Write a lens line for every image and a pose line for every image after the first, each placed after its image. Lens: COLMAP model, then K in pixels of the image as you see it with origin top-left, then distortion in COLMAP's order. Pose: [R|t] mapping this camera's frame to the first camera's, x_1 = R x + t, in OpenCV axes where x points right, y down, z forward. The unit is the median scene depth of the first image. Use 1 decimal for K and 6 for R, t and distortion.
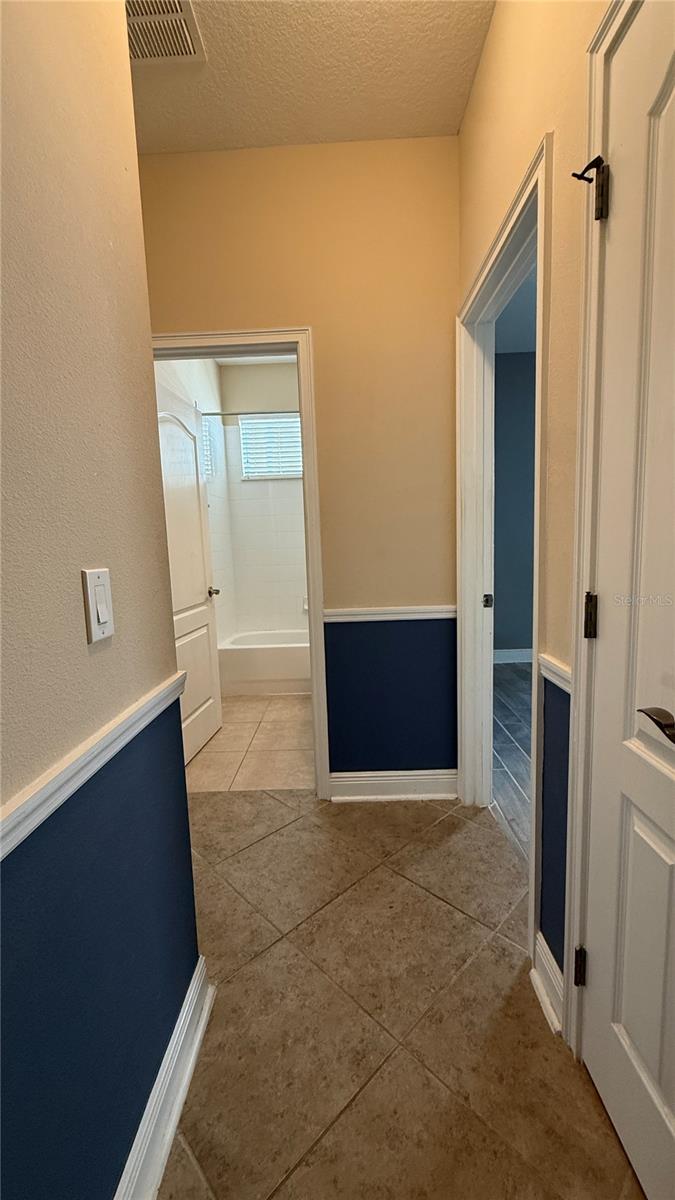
lens RADIAL K [[478.4, 0, 337.8], [0, 478.4, 602.0], [0, 0, 1]] dist [-0.001082, -0.000332]
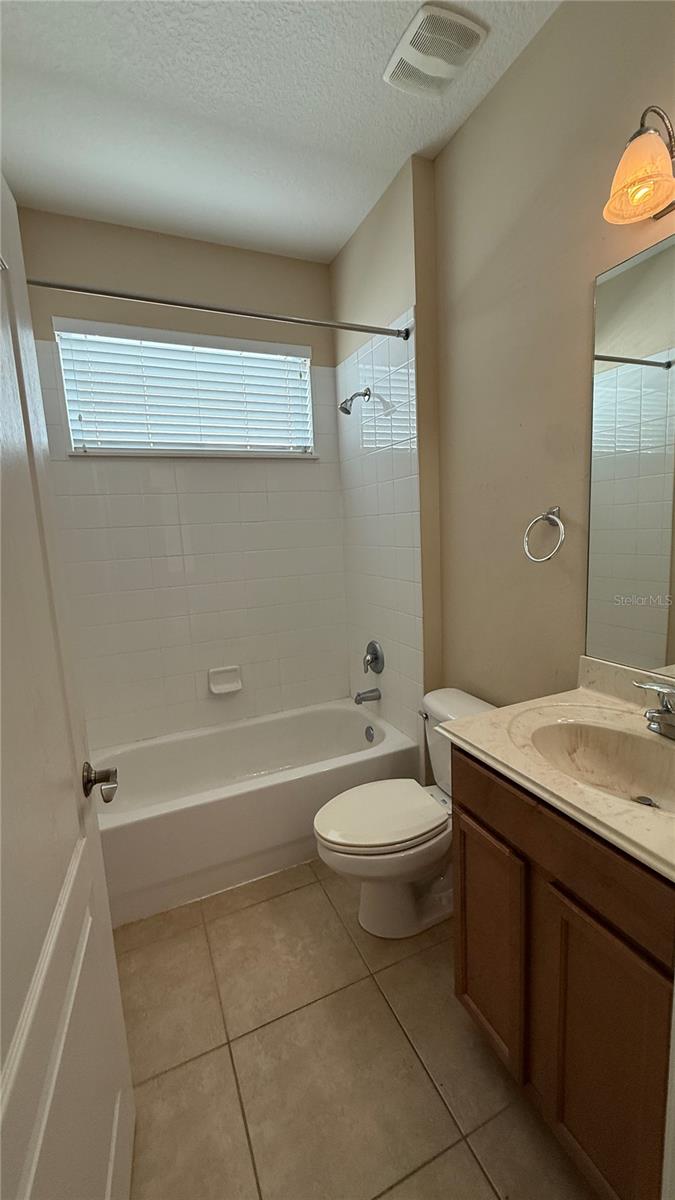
lens RADIAL K [[478.4, 0, 336.8], [0, 478.4, 595.4], [0, 0, 1]] dist [-0.001082, -0.000332]
pose [[0.907168, -0.066627, 0.415461, -0.219045], [0.062077, 0.997771, 0.024464, -0.137463], [-0.416165, 0.003598, 0.909282, 0.571209]]
